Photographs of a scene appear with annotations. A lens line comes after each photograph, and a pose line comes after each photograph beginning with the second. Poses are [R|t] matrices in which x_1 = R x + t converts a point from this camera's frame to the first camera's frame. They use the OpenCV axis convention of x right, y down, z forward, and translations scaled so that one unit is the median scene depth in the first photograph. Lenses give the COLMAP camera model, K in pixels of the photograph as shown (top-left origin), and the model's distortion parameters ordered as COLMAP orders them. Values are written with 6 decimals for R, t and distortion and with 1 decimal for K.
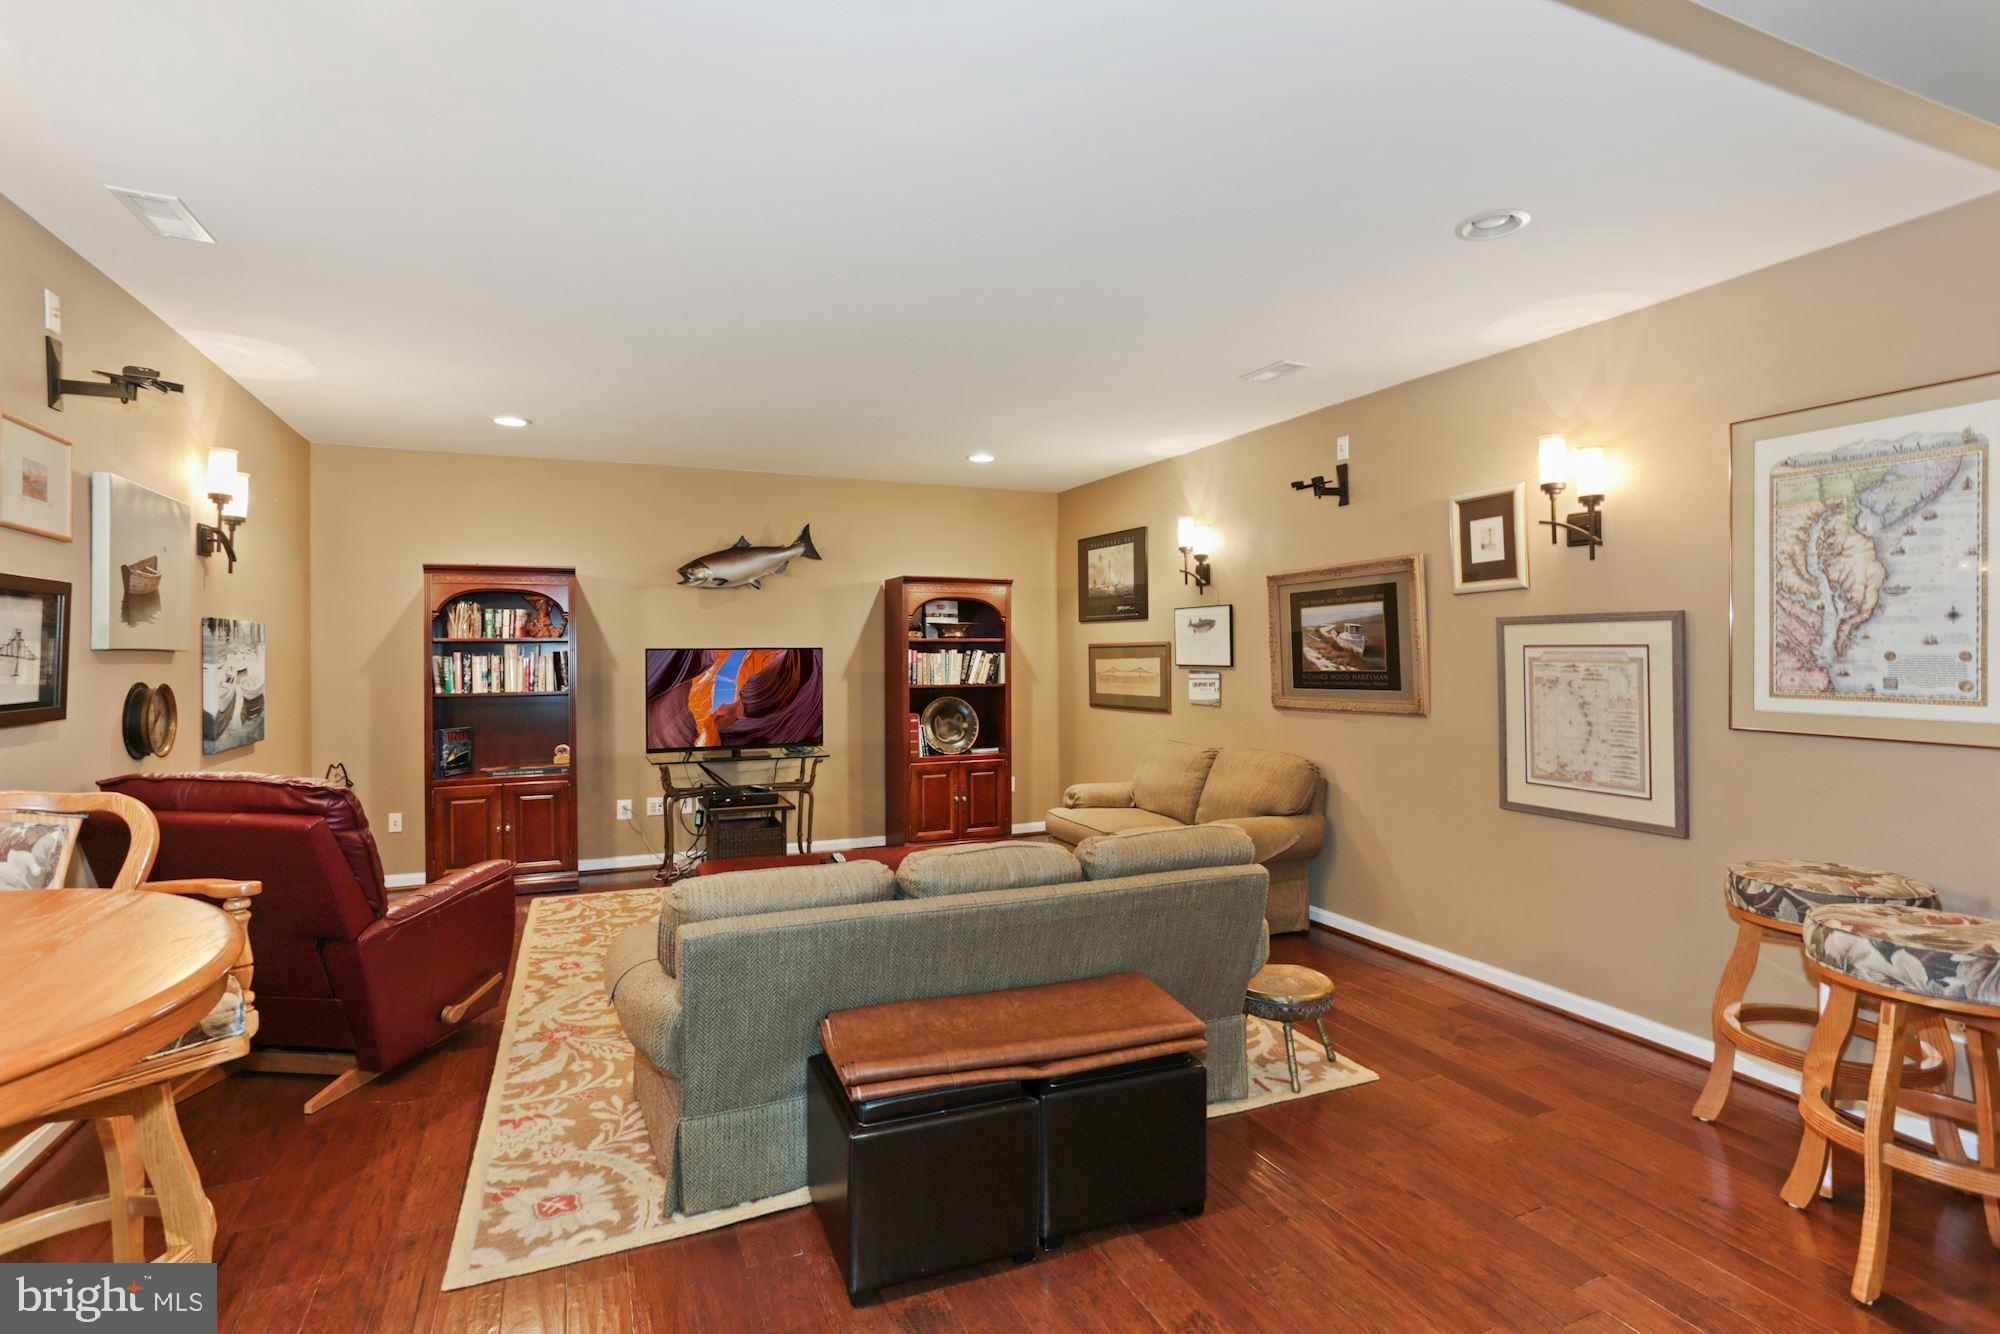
lens RADIAL K [[983.5, 0, 974.6], [0, 983.5, 655.4], [0, 0, 1]] dist [-0.049653, 0.028462]
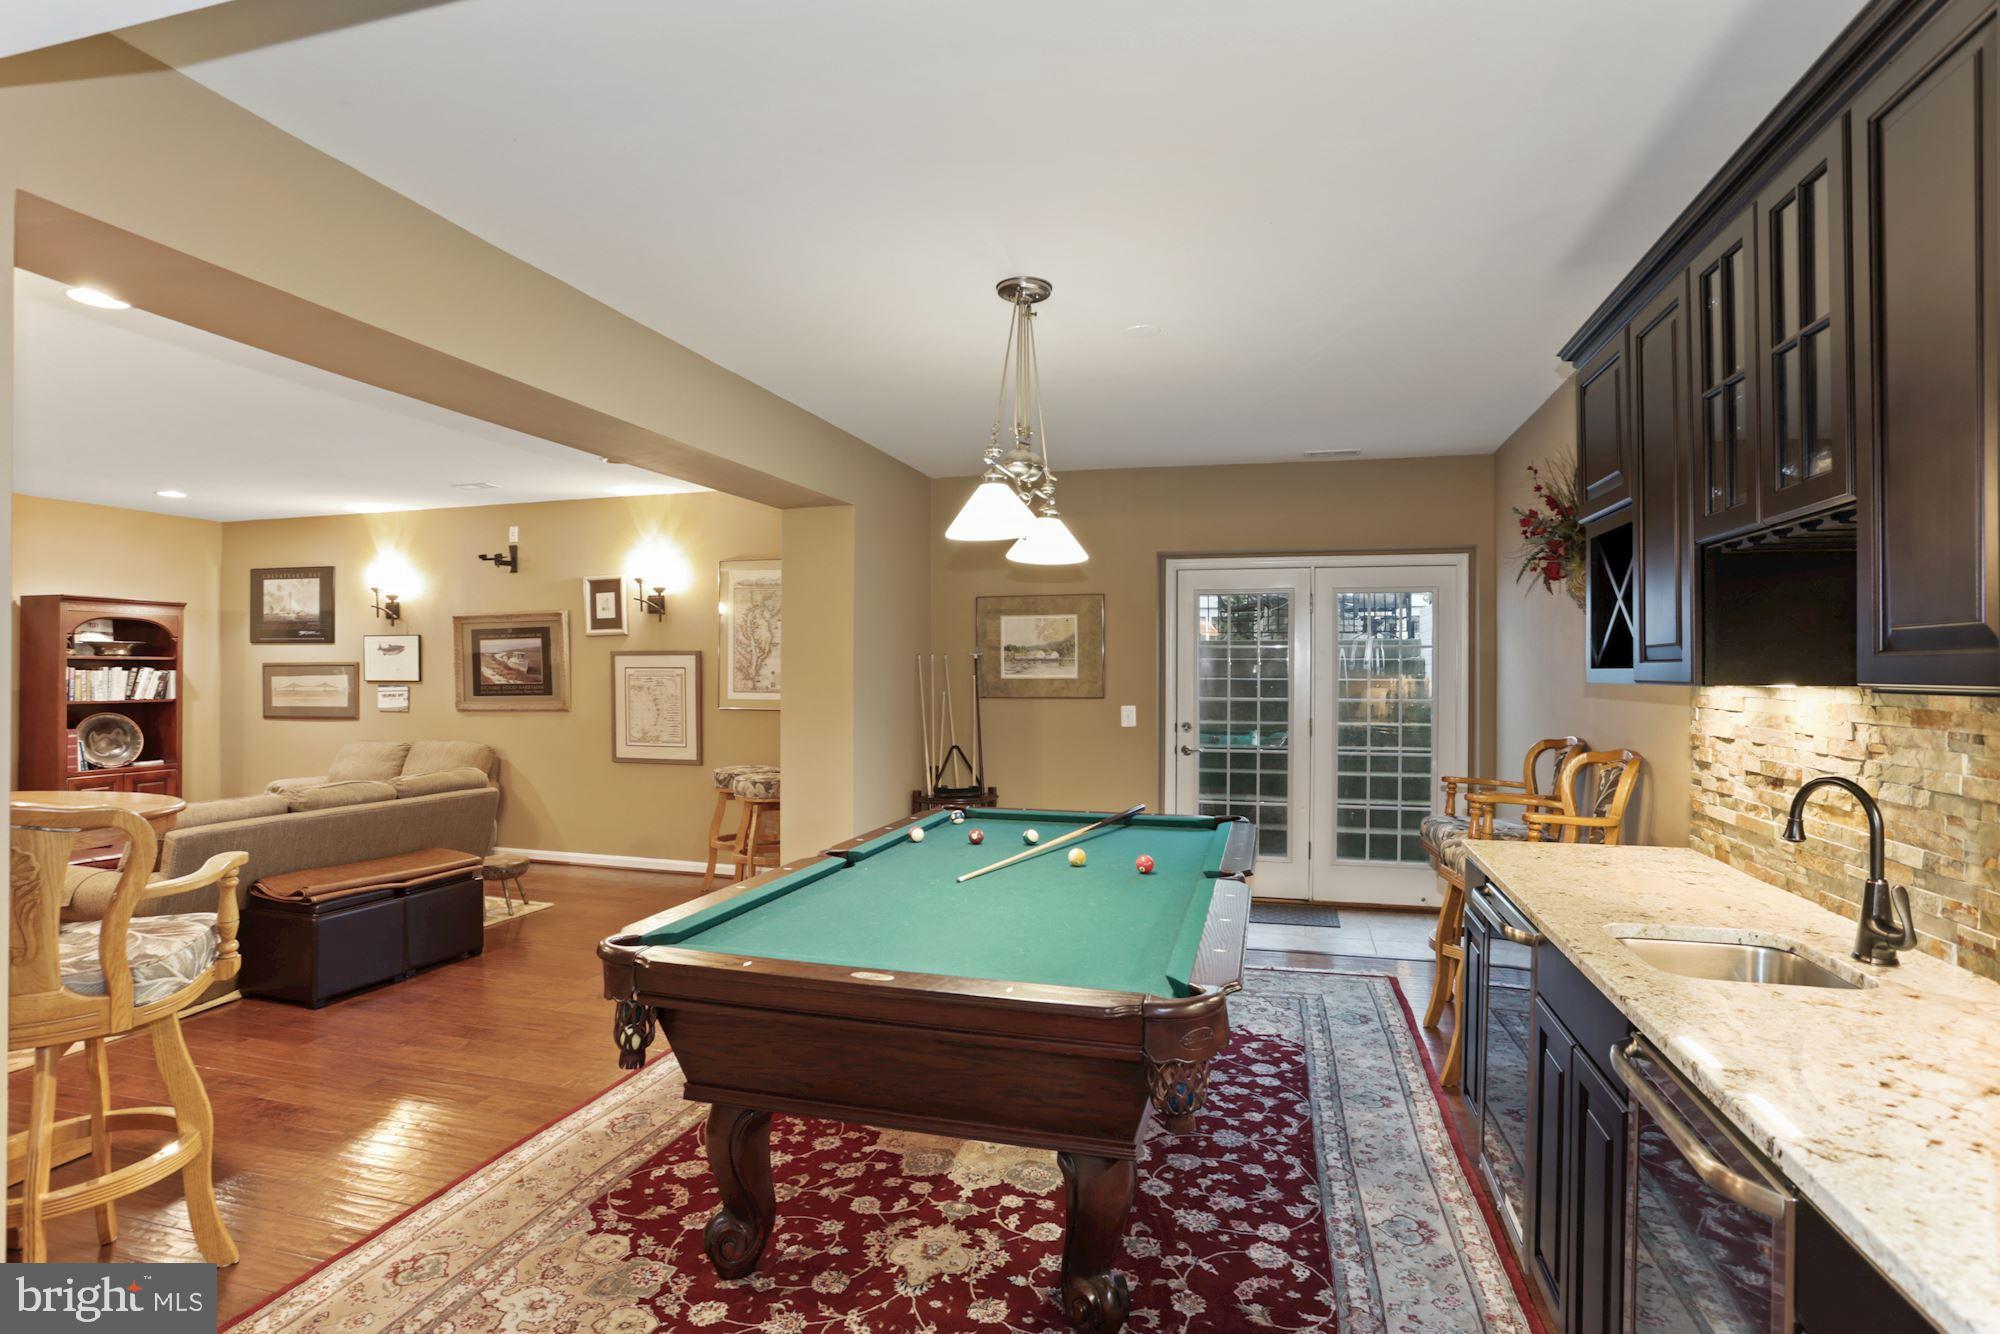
lens RADIAL K [[983.5, 0, 974.6], [0, 983.5, 655.4], [0, 0, 1]] dist [-0.049653, 0.028462]
pose [[0.648782, 0.015155, 0.760823, -0.298869], [0.000258, 0.999797, -0.020135, 0.003441], [-0.760974, 0.013260, 0.648647, -0.507573]]
